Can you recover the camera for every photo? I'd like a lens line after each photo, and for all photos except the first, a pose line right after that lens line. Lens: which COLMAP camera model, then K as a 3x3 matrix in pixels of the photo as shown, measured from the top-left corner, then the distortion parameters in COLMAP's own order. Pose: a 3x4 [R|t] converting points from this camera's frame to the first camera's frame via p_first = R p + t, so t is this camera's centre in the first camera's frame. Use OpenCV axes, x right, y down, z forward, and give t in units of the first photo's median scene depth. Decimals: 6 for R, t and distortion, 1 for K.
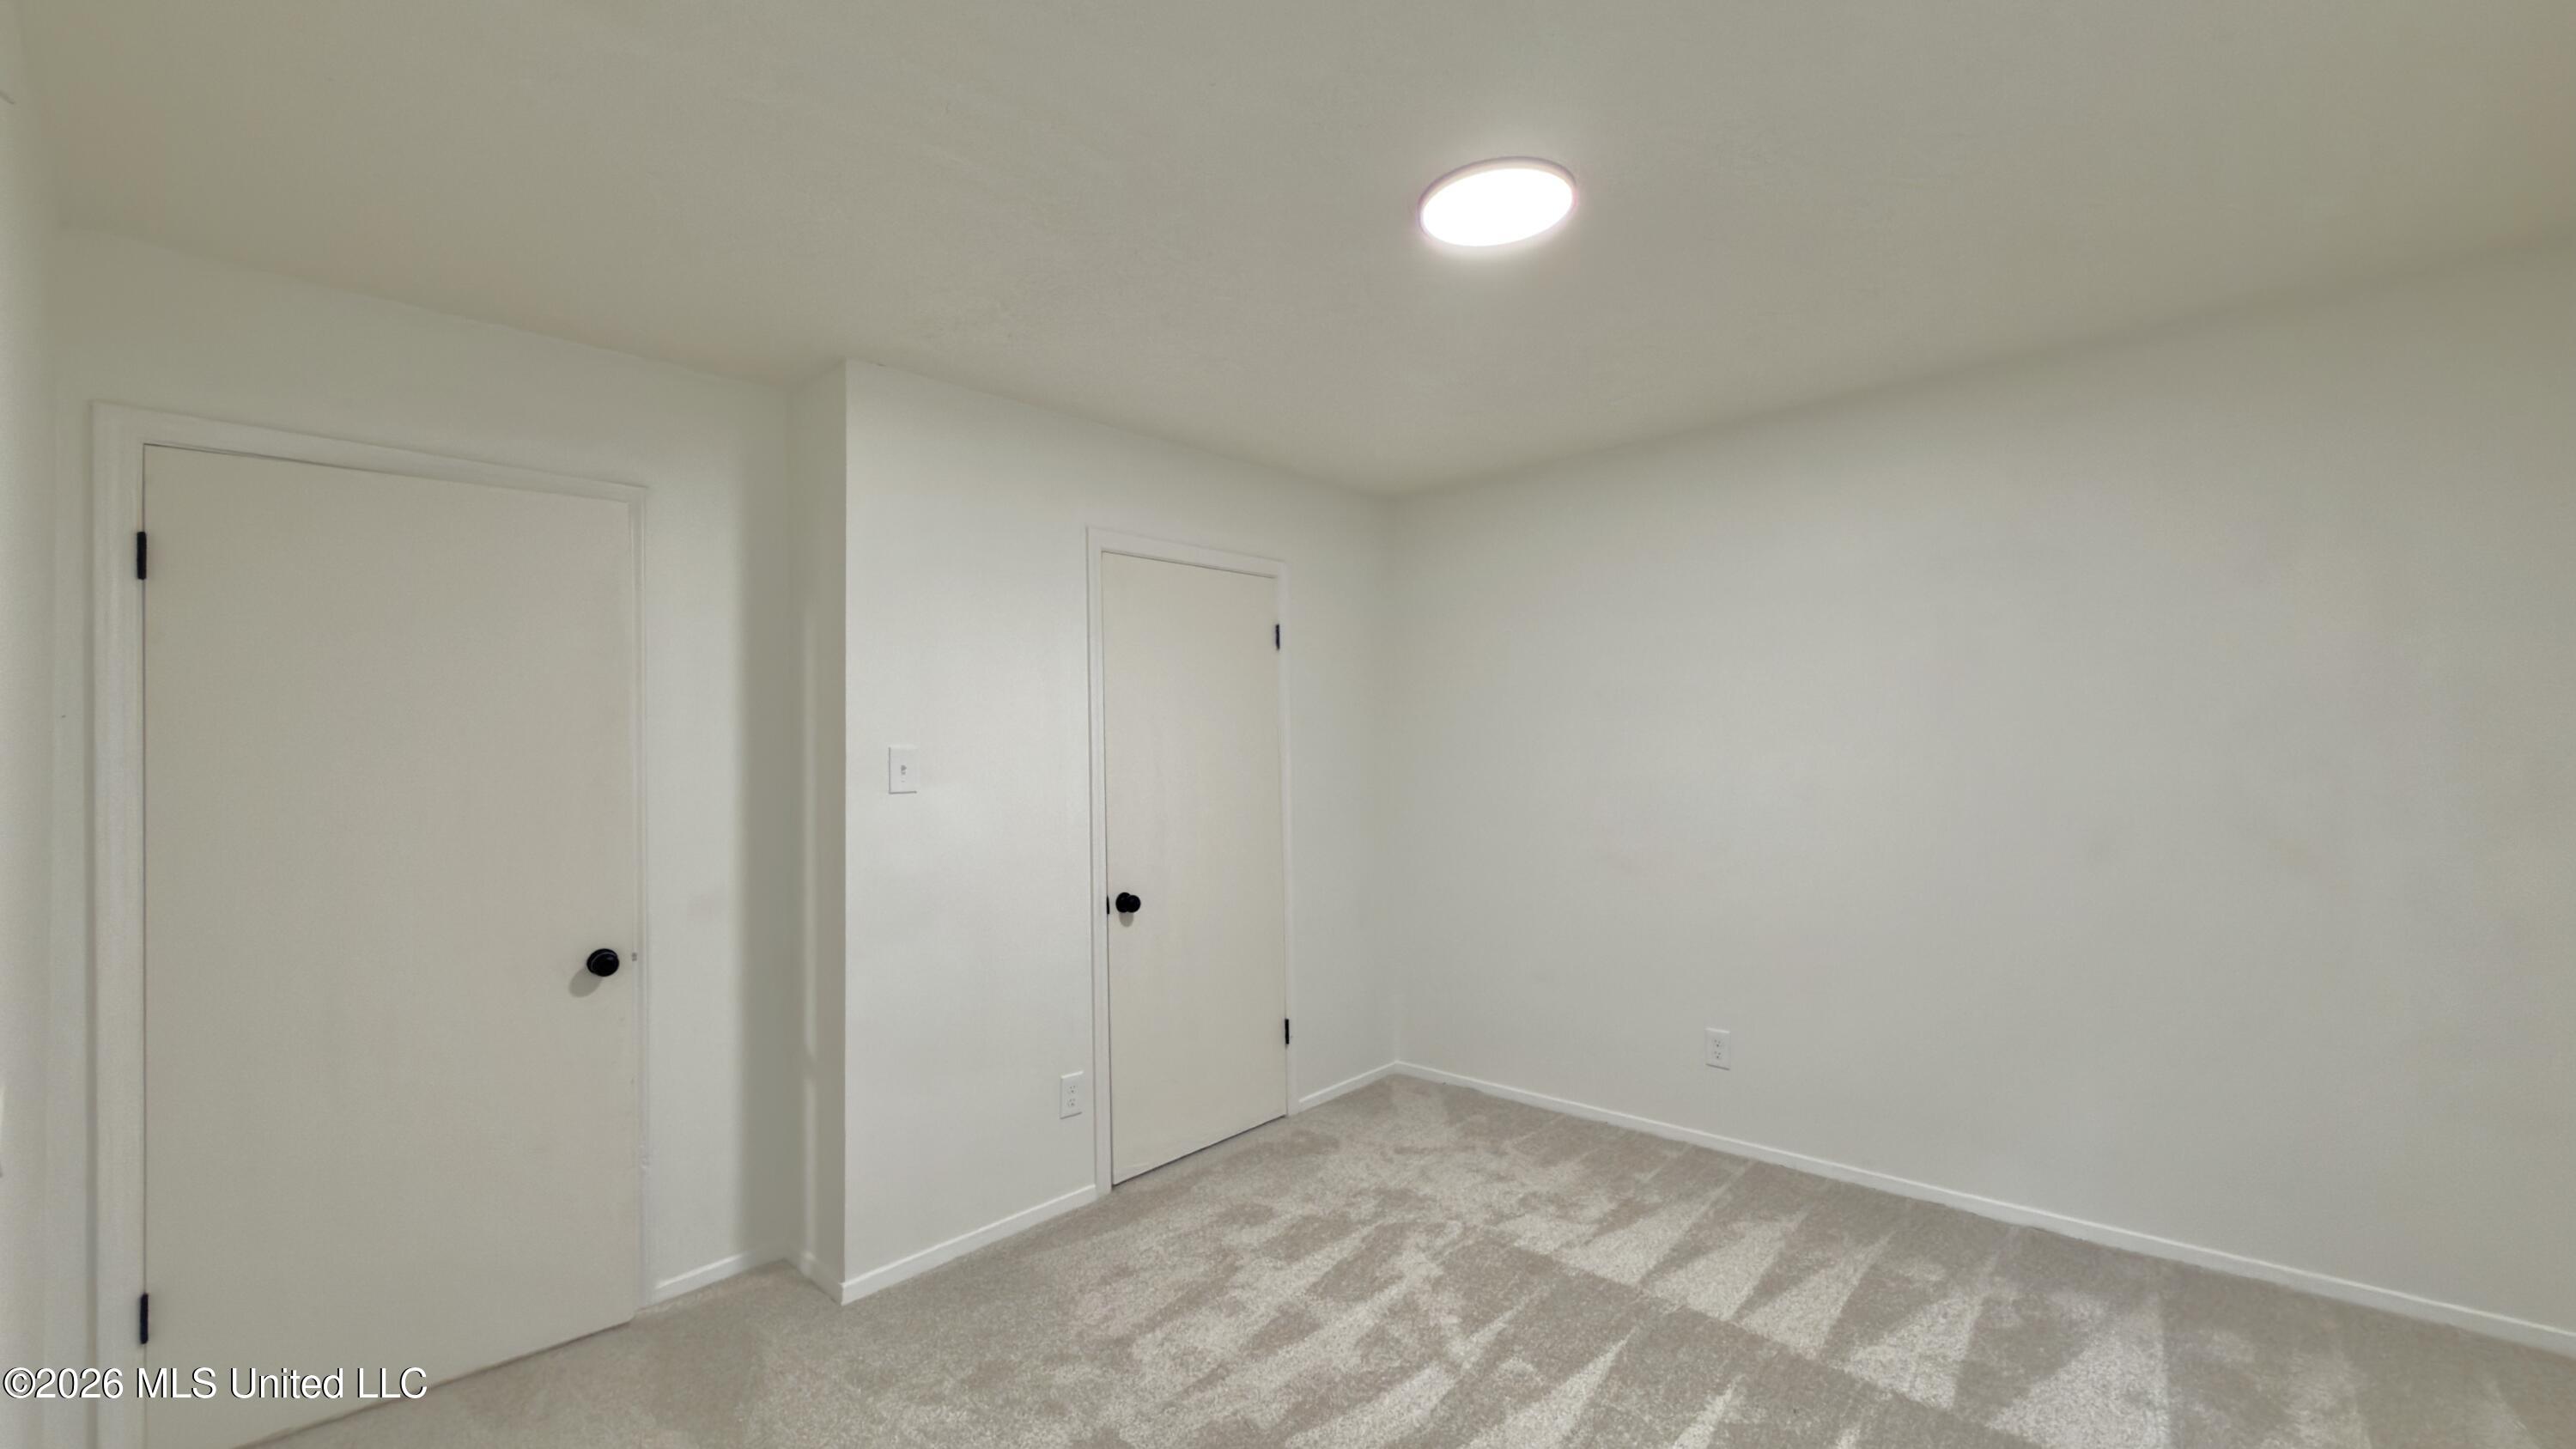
lens RADIAL K [[1055.3, 0, 1285.5], [0, 1055.3, 738.6], [0, 0, 1]] dist [0.017158, -0.001174]
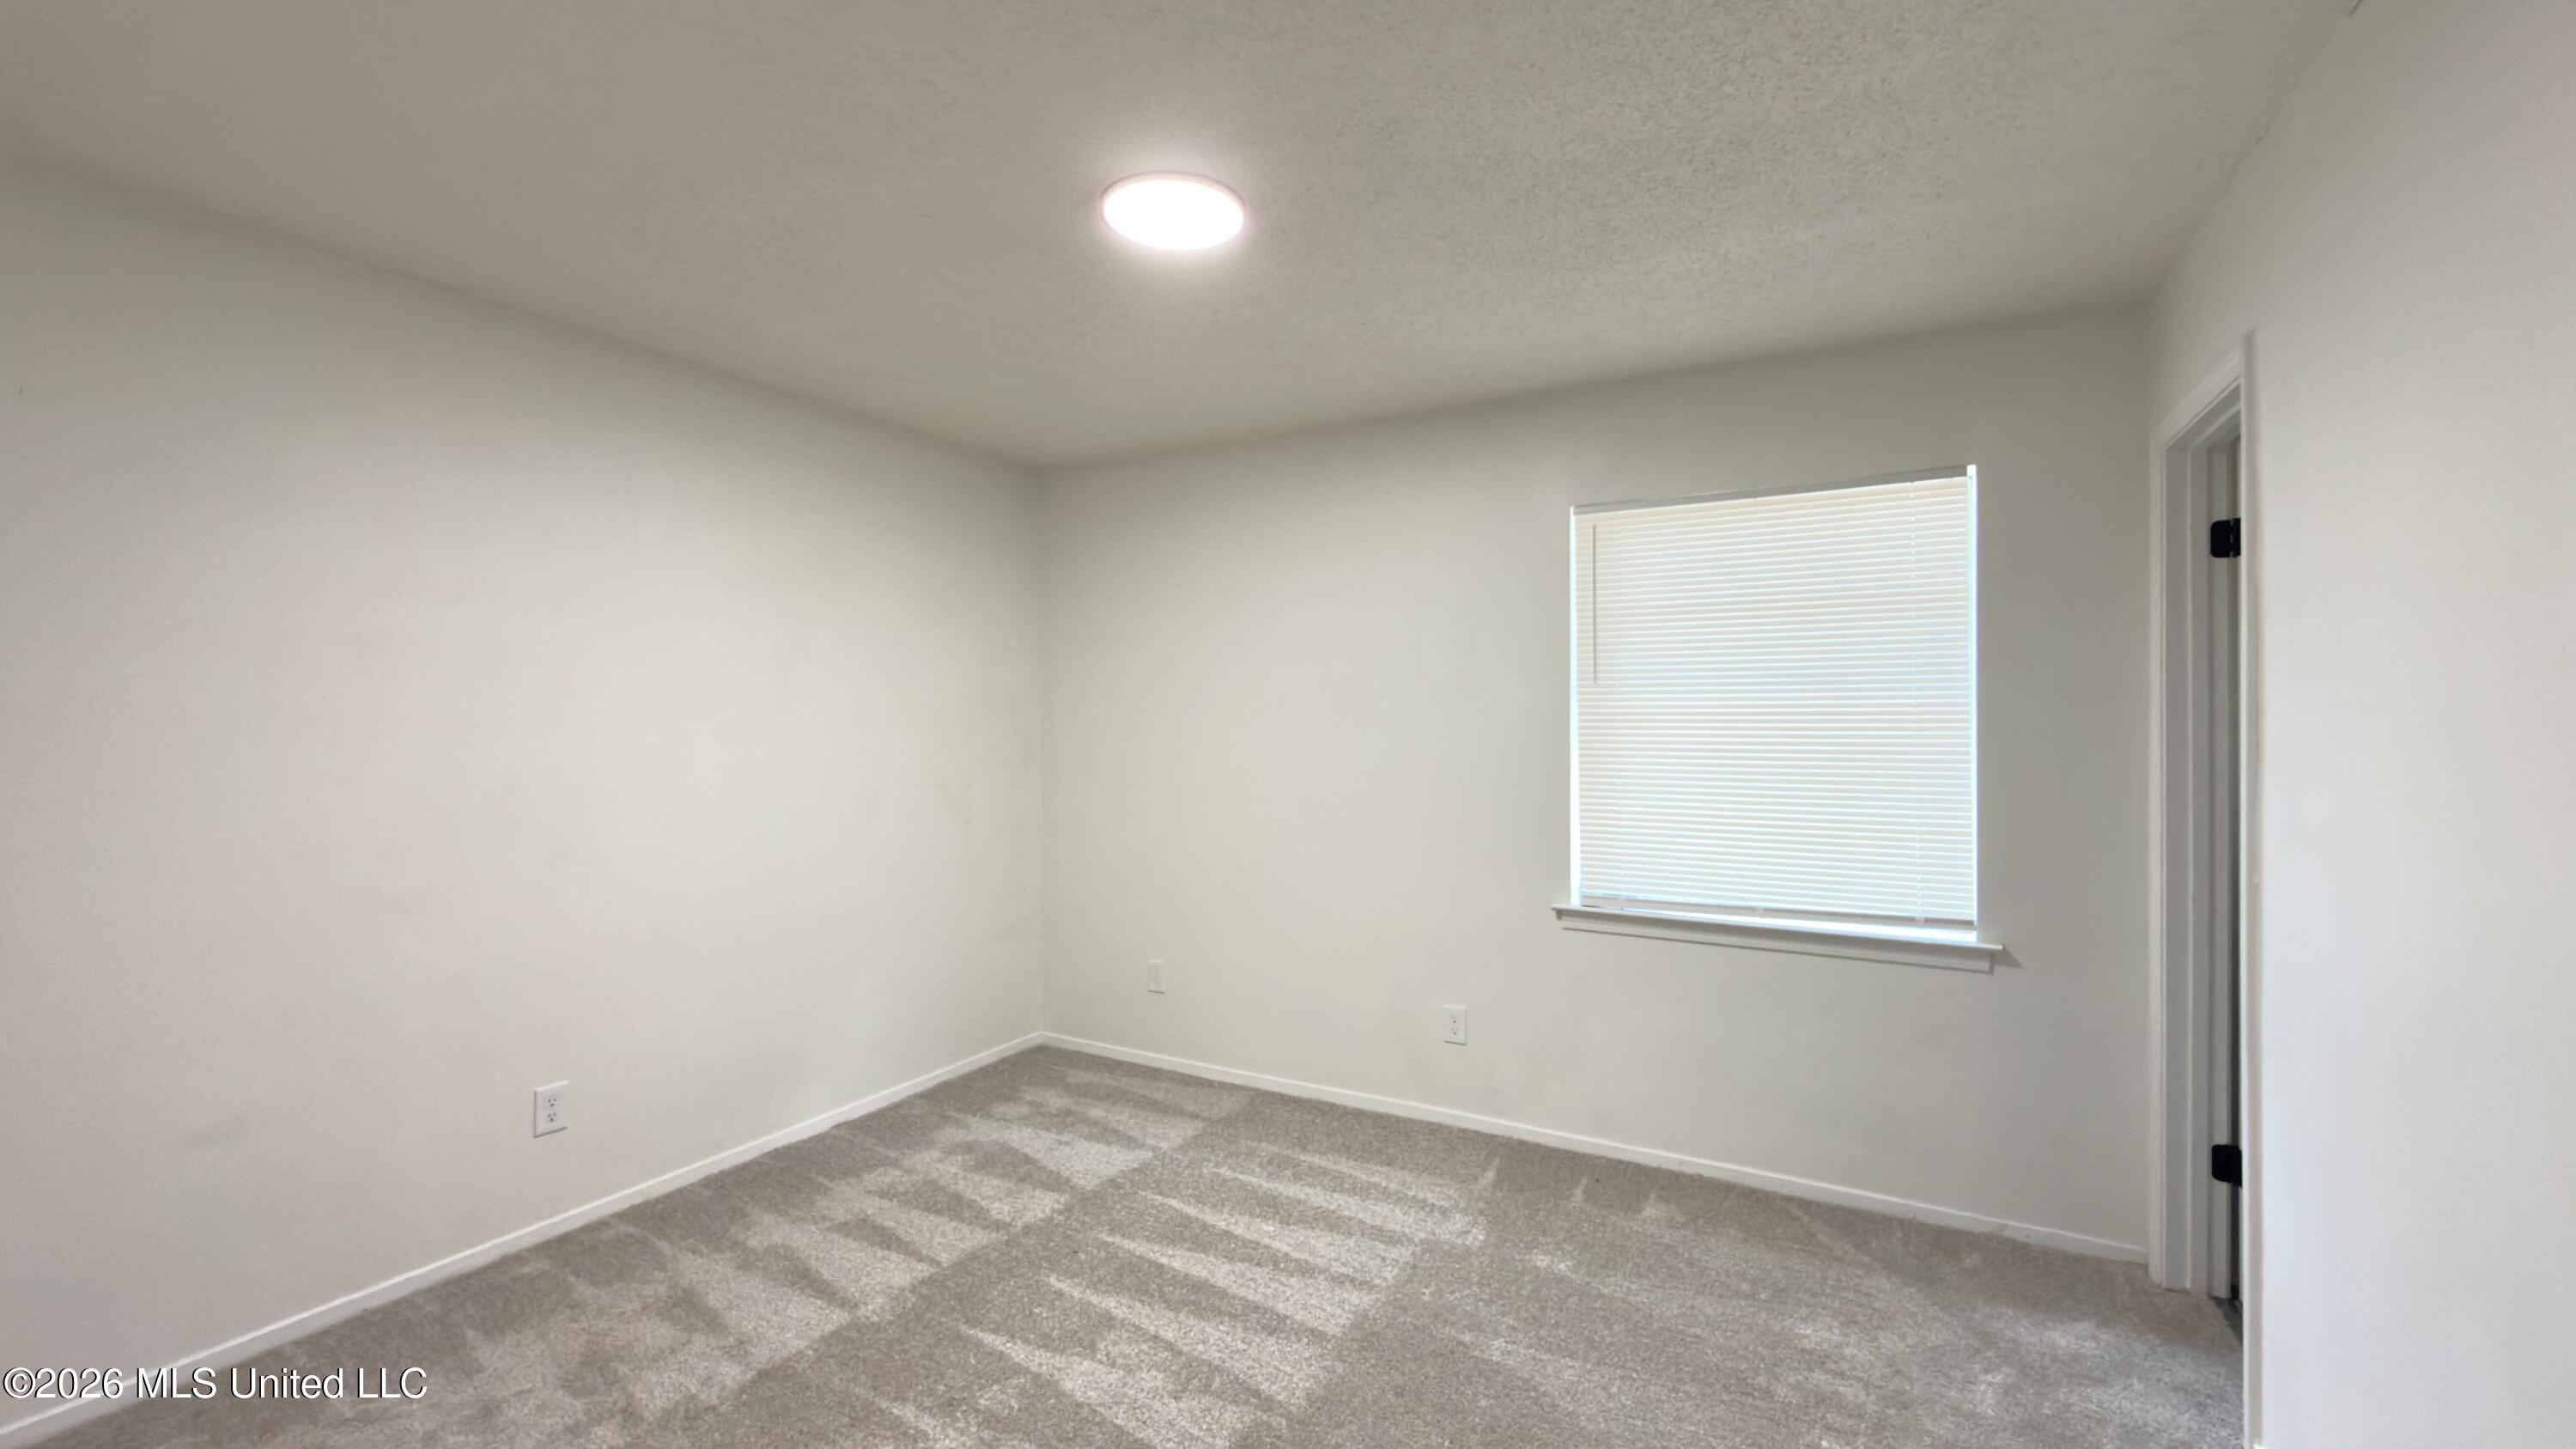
lens RADIAL K [[1055.3, 0, 1295.7], [0, 1055.3, 738.7], [0, 0, 1]] dist [0.017158, -0.001174]
pose [[-0.243364, 0.000008, 0.969935, -0.598434], [-0.008398, 0.999963, -0.002115, 0.013212], [-0.969899, -0.008660, -0.243355, 0.778716]]
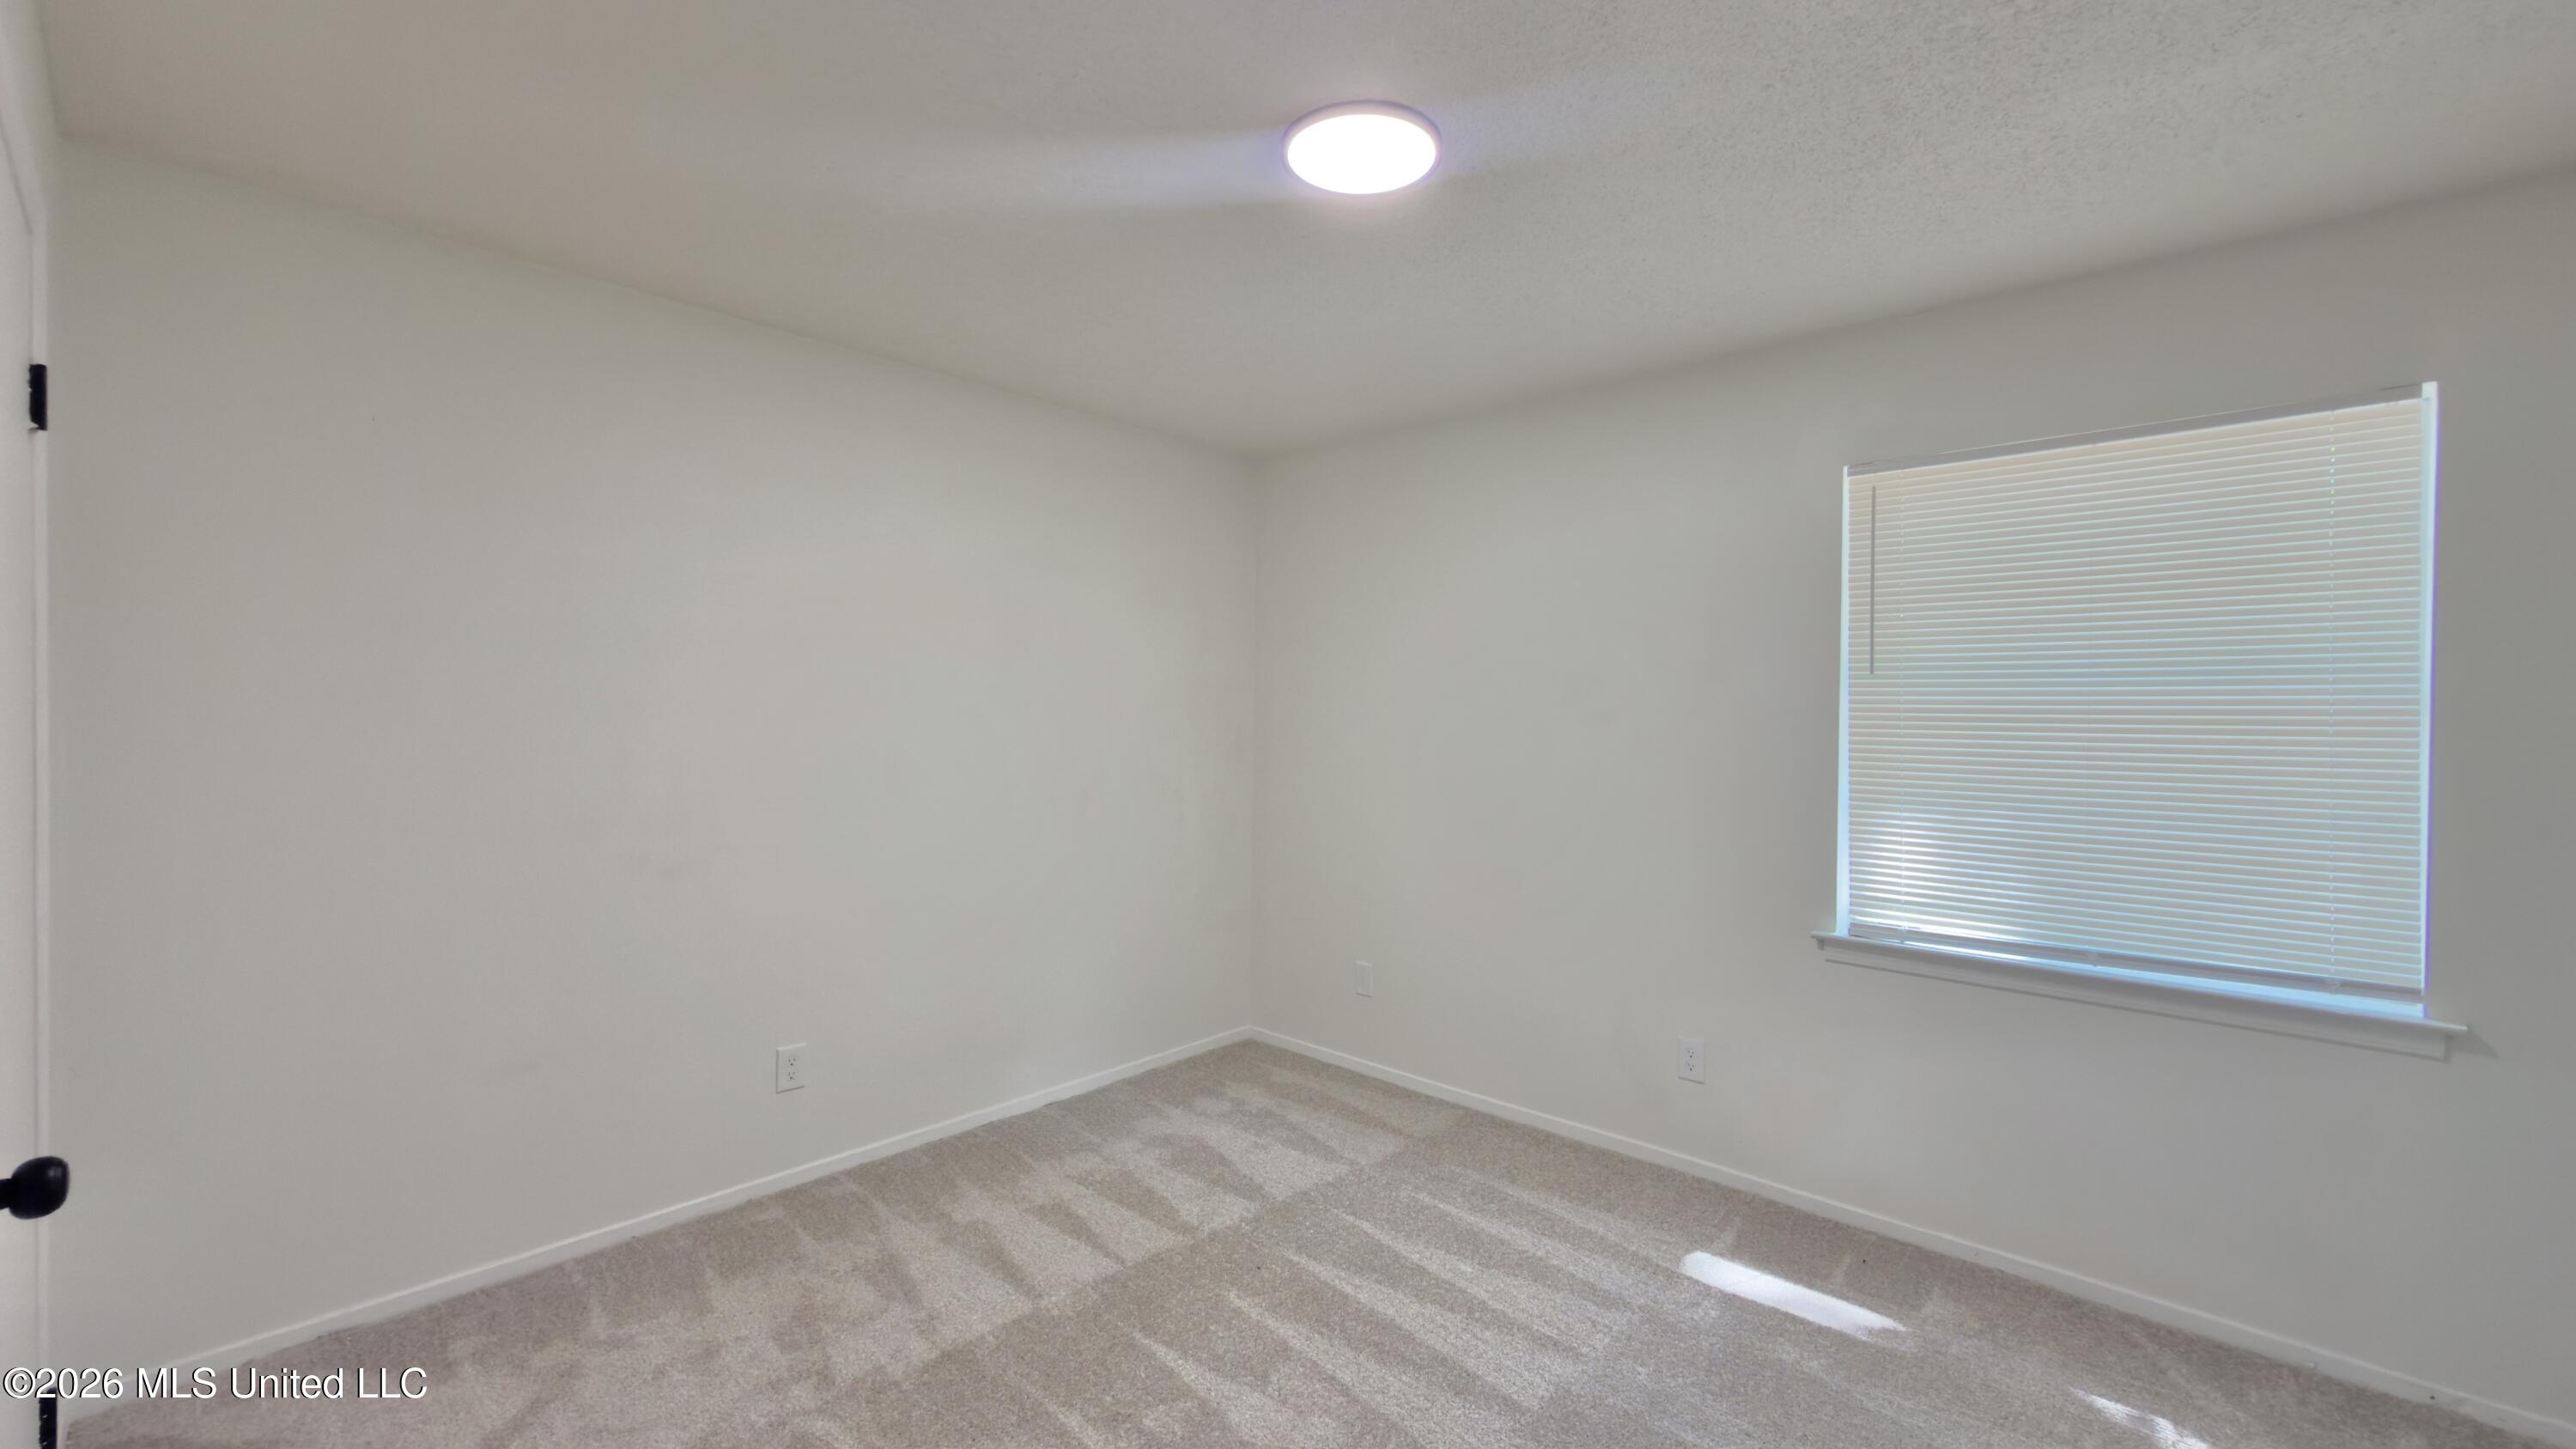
lens RADIAL K [[1055.3, 0, 1299.0], [0, 1055.3, 735.3], [0, 0, 1]] dist [0.017158, -0.001174]
pose [[-0.020192, -0.003050, 0.999791, -0.534005], [-0.025737, 0.999666, 0.002530, 0.015682], [-0.999465, -0.025681, -0.020264, 0.732400]]
